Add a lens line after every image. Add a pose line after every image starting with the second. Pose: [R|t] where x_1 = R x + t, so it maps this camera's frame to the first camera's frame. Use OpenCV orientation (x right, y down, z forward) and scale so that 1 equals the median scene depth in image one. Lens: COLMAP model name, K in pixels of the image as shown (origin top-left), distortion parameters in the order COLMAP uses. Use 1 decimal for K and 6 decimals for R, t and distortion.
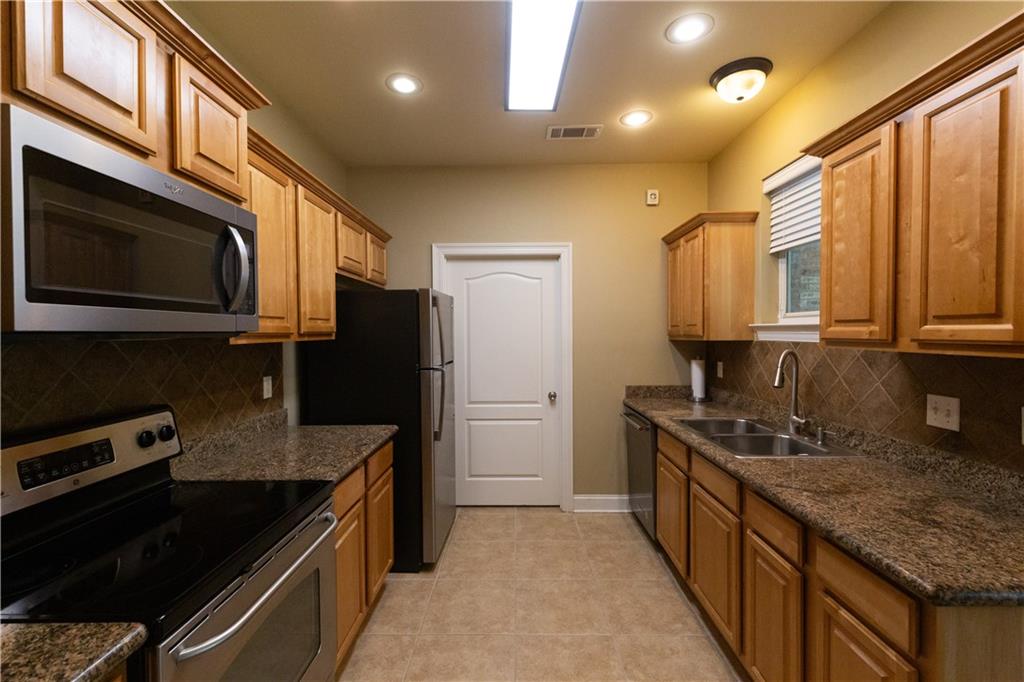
lens RADIAL K [[437.8, 0, 510.8], [0, 437.8, 341.0], [0, 0, 1]] dist [0.007297, -0.001881]
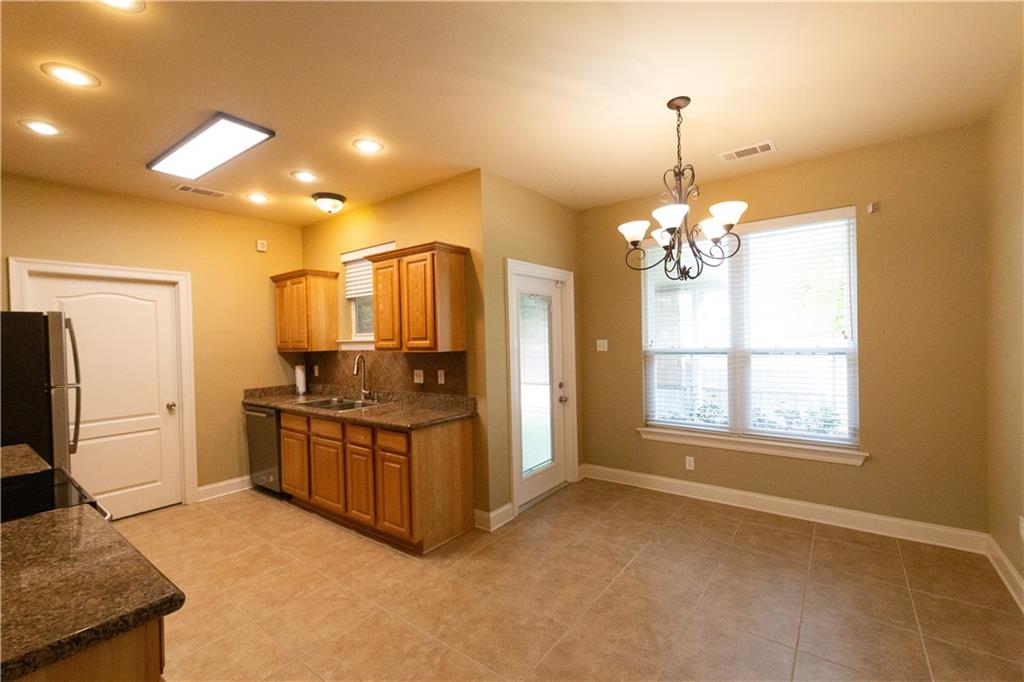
lens RADIAL K [[437.8, 0, 512.9], [0, 437.8, 342.3], [0, 0, 1]] dist [0.007297, -0.001881]
pose [[0.595914, -0.018226, 0.802842, -0.391997], [0.038337, 0.999248, -0.005771, 0.003681], [-0.802133, 0.034217, 0.596165, -0.523432]]
